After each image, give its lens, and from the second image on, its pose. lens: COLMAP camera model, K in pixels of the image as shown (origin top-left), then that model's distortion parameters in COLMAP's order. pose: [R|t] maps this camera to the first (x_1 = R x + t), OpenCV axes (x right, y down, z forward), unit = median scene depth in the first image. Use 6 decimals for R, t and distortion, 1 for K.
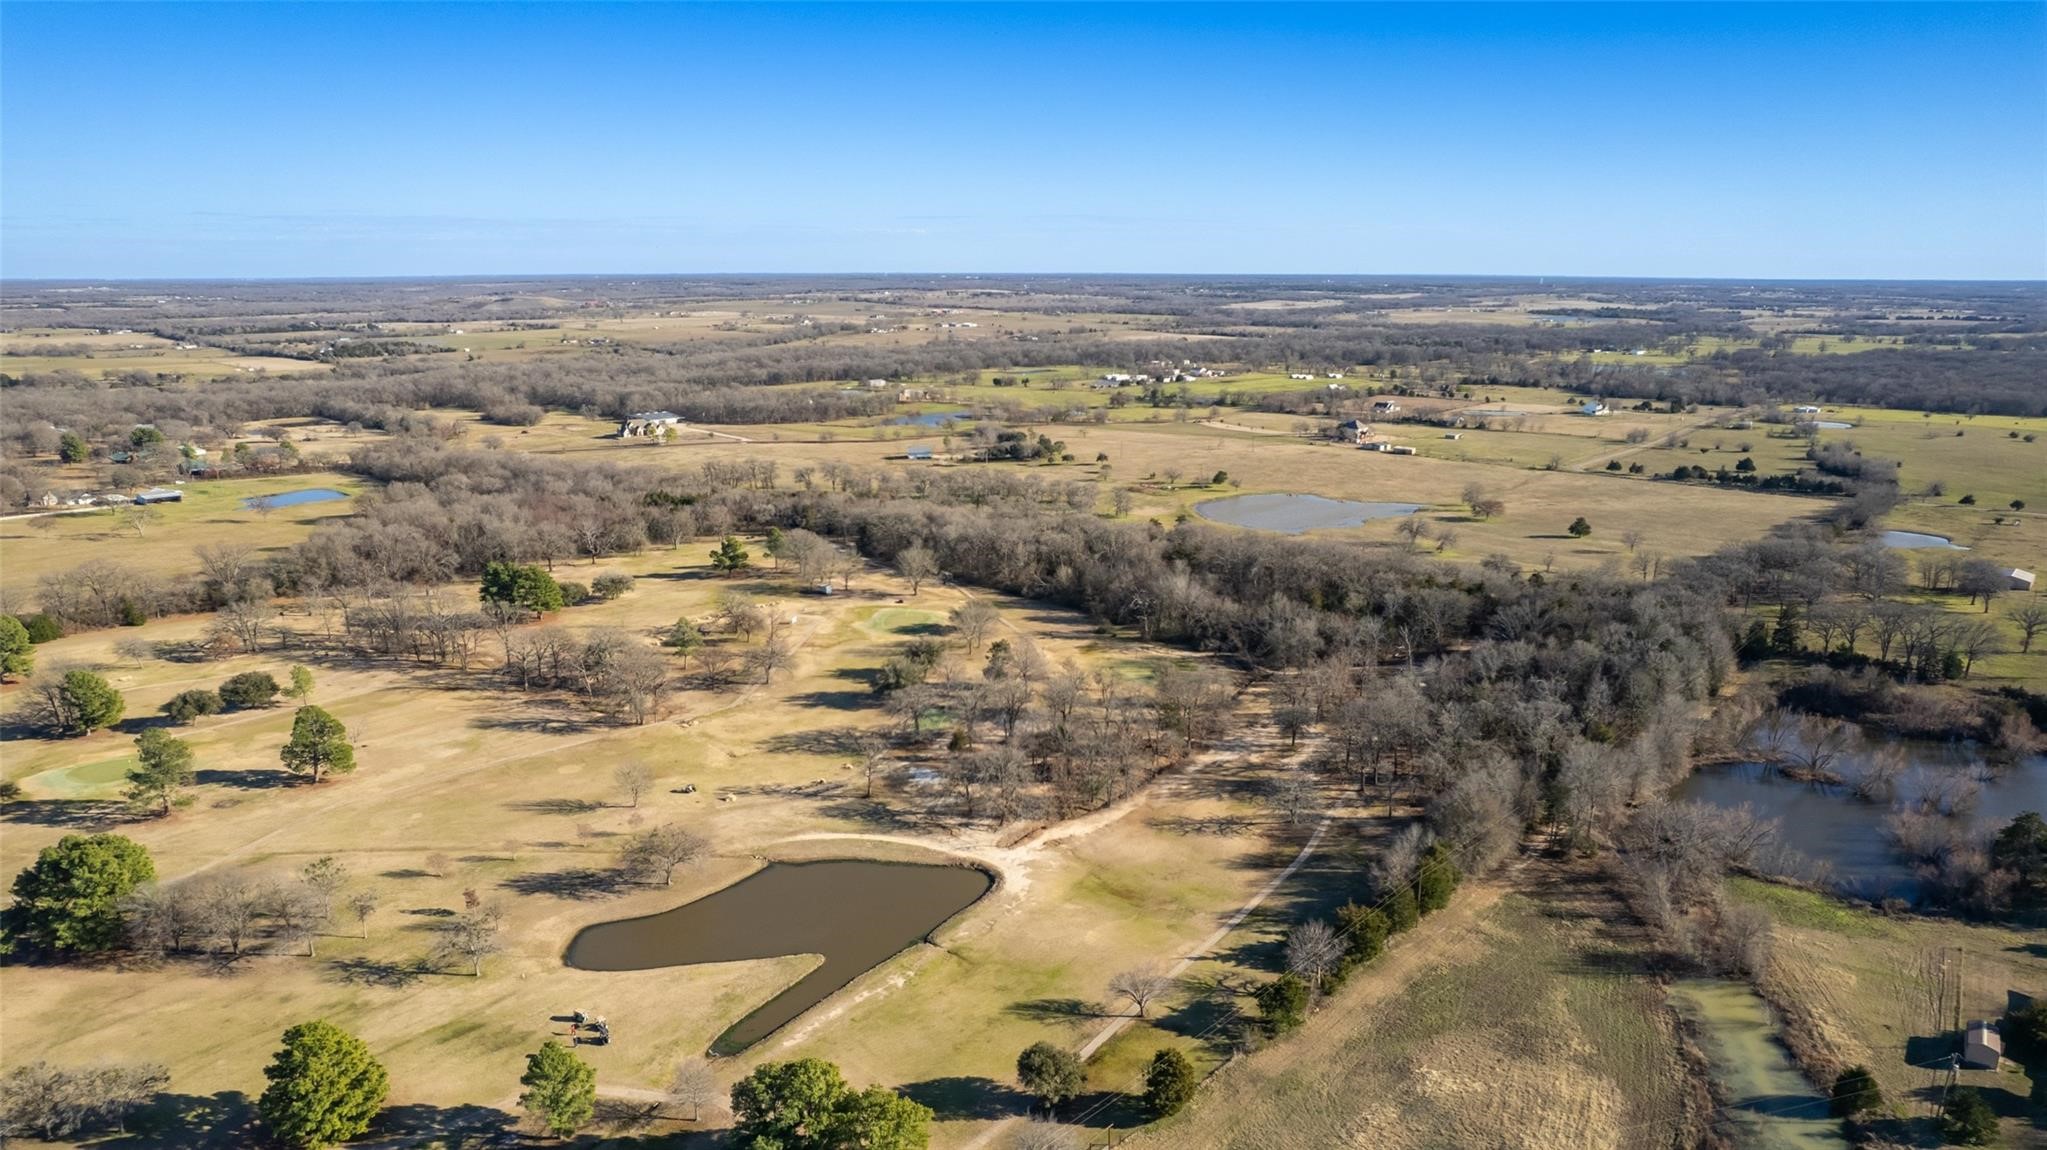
lens RADIAL K [[1316.0, 0, 1026.0], [0, 1316.0, 575.4], [0, 0, 1]] dist [-0.079661, 0.072987]
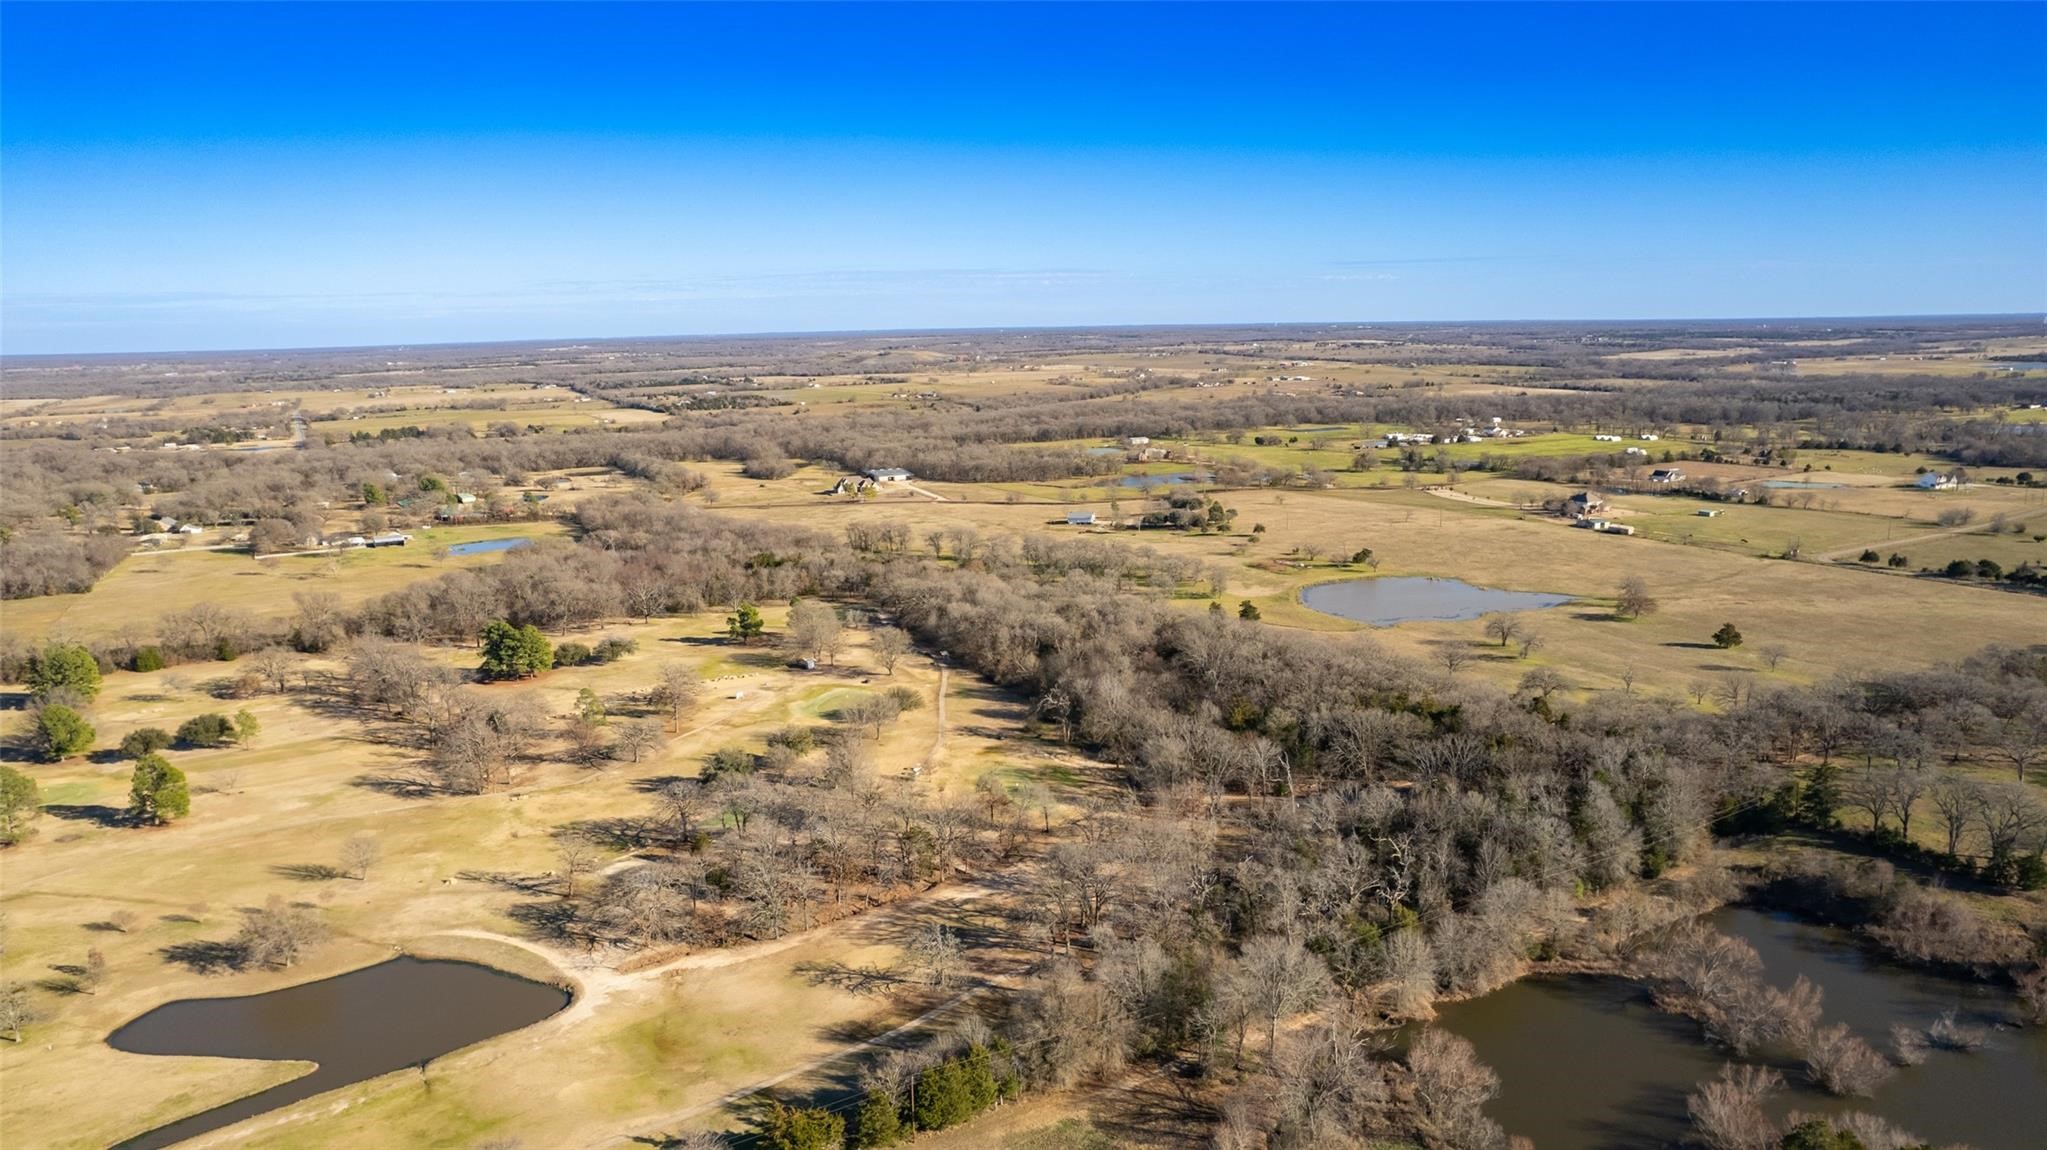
lens RADIAL K [[1319.6, 0, 1026.0], [0, 1319.6, 572.5], [0, 0, 1]] dist [-0.086037, 0.081397]
pose [[0.953283, 0.037734, -0.299713, 0.175636], [-0.049533, 0.998264, -0.031865, -0.020501], [0.297990, 0.045222, 0.953497, 0.061948]]
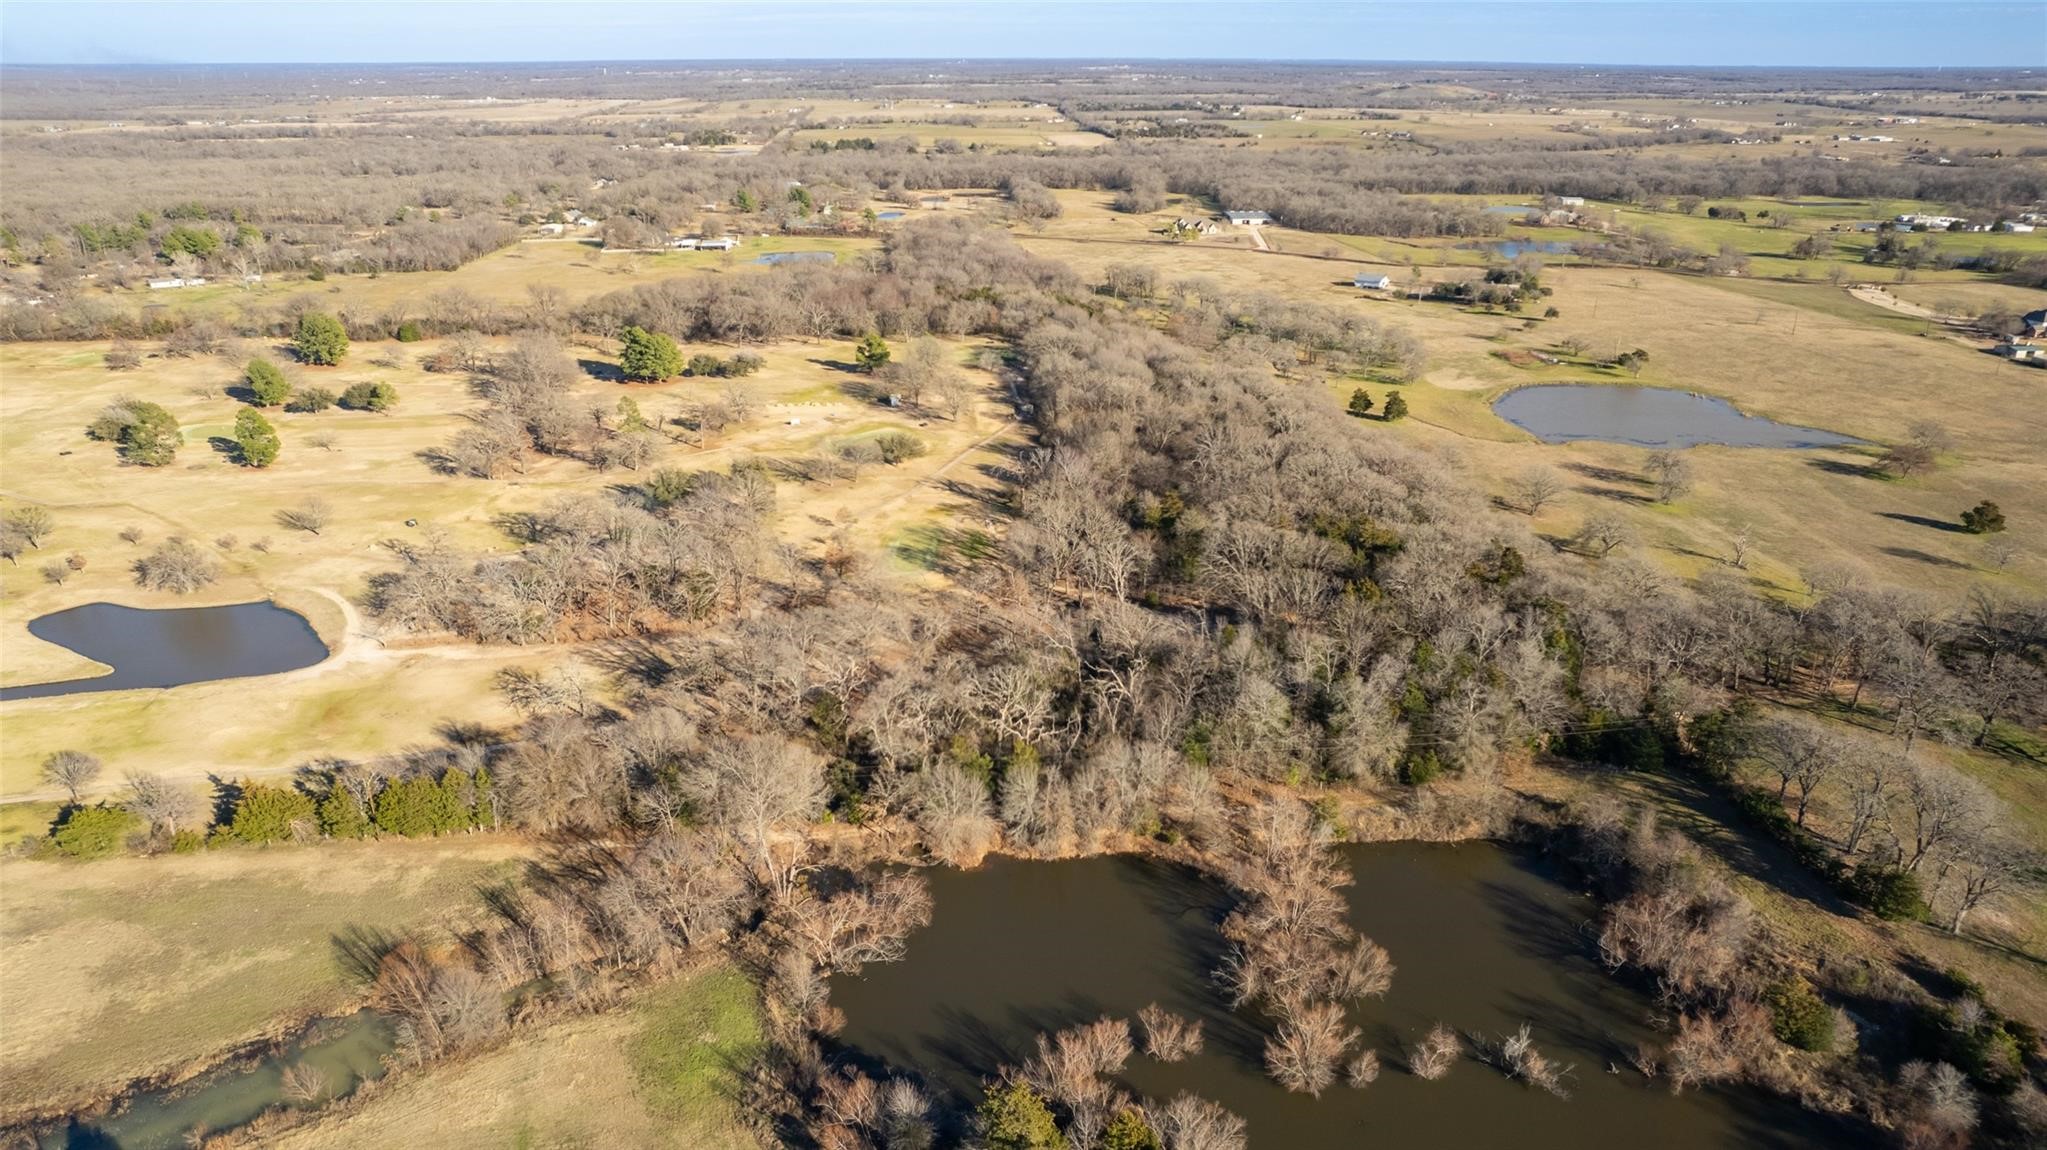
lens RADIAL K [[1333.8, 0, 1024.4], [0, 1333.8, 544.8], [0, 0, 1]] dist [-0.090639, 0.087485]
pose [[0.751177, 0.233068, -0.617586, 0.333617], [-0.153582, 0.971626, 0.179875, -0.046622], [0.641986, -0.040268, 0.765658, 0.175741]]
